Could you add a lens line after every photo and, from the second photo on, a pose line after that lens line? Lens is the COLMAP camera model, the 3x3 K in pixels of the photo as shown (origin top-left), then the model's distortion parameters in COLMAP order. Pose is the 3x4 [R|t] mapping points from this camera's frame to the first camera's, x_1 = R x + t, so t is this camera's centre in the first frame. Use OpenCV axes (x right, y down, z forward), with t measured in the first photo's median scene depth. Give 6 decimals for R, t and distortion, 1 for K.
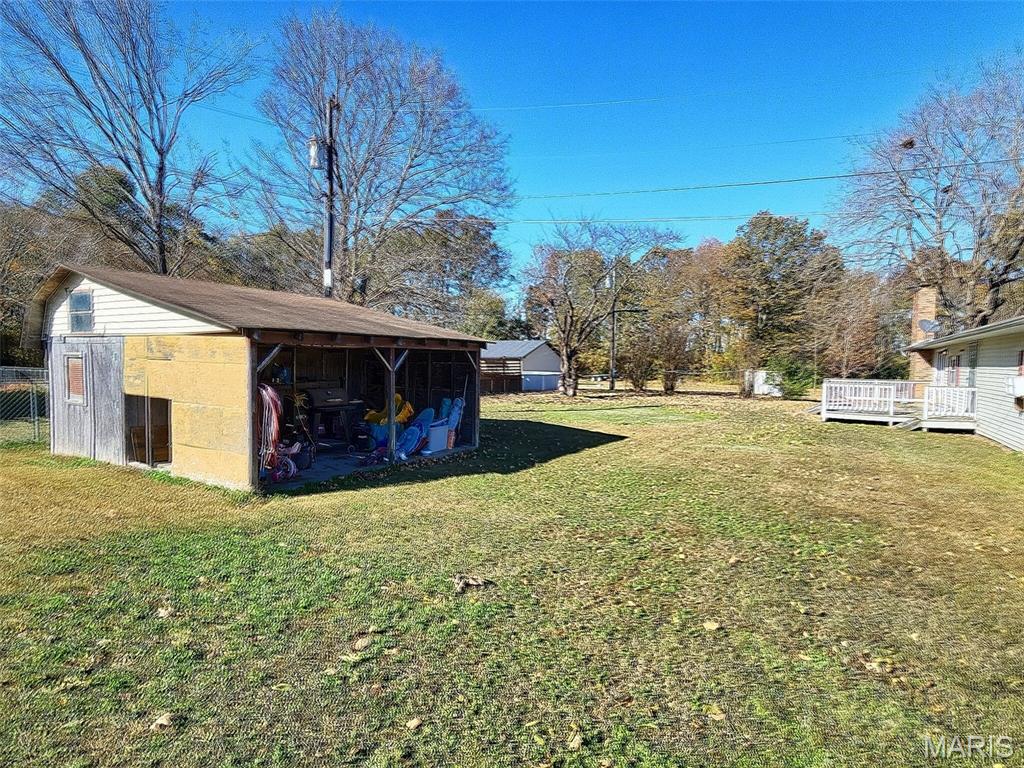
lens RADIAL K [[545.4, 0, 512.0], [0, 545.4, 384.0], [0, 0, 1]] dist [0.002138, 0.001072]
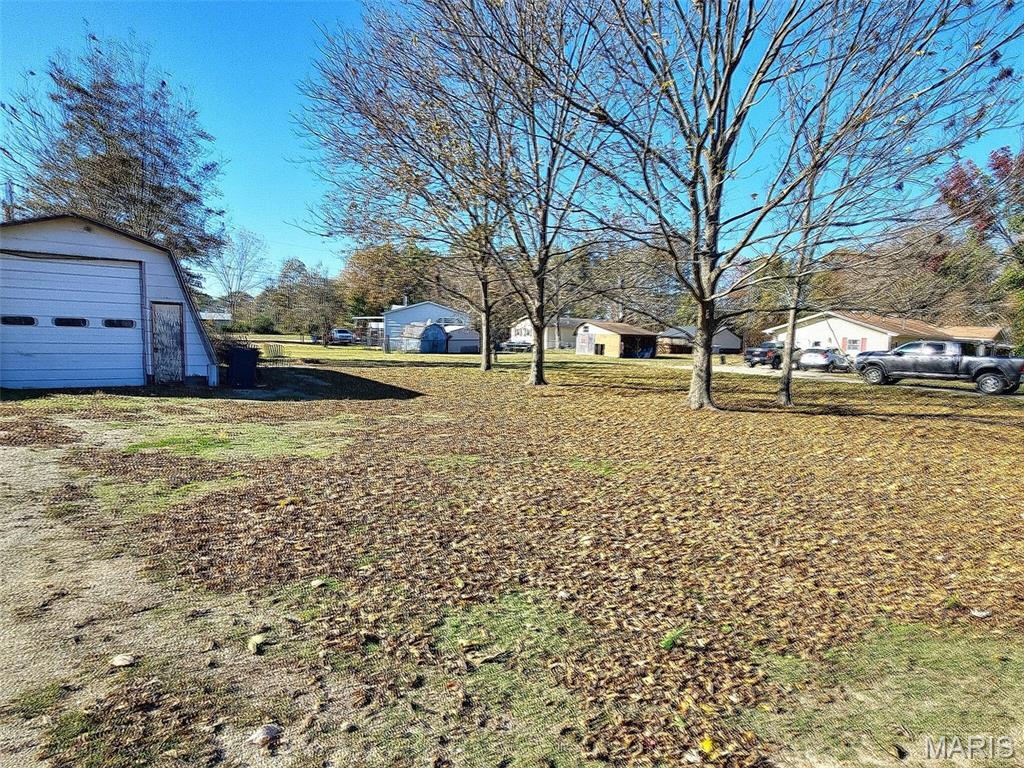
lens RADIAL K [[545.4, 0, 512.0], [0, 545.4, 384.0], [0, 0, 1]] dist [0.002138, 0.001072]
pose [[0.906736, 0.046870, -0.419085, 0.996079], [-0.030255, 0.998474, 0.046208, 0.215977], [0.420611, -0.029219, 0.906770, -4.877700]]
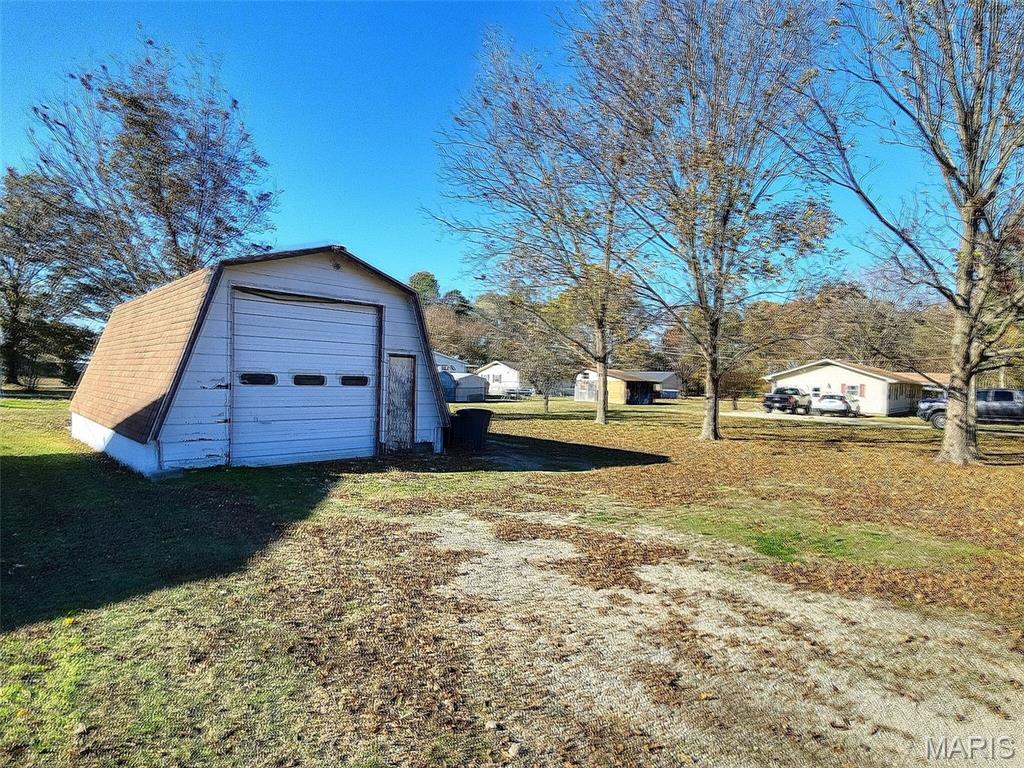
lens RADIAL K [[545.4, 0, 512.0], [0, 545.4, 384.0], [0, 0, 1]] dist [0.002138, 0.001072]
pose [[0.972075, 0.008435, -0.234521, -0.222242], [-0.017591, 0.999161, -0.036976, 0.193819], [0.234012, 0.040069, 0.971408, -5.111011]]
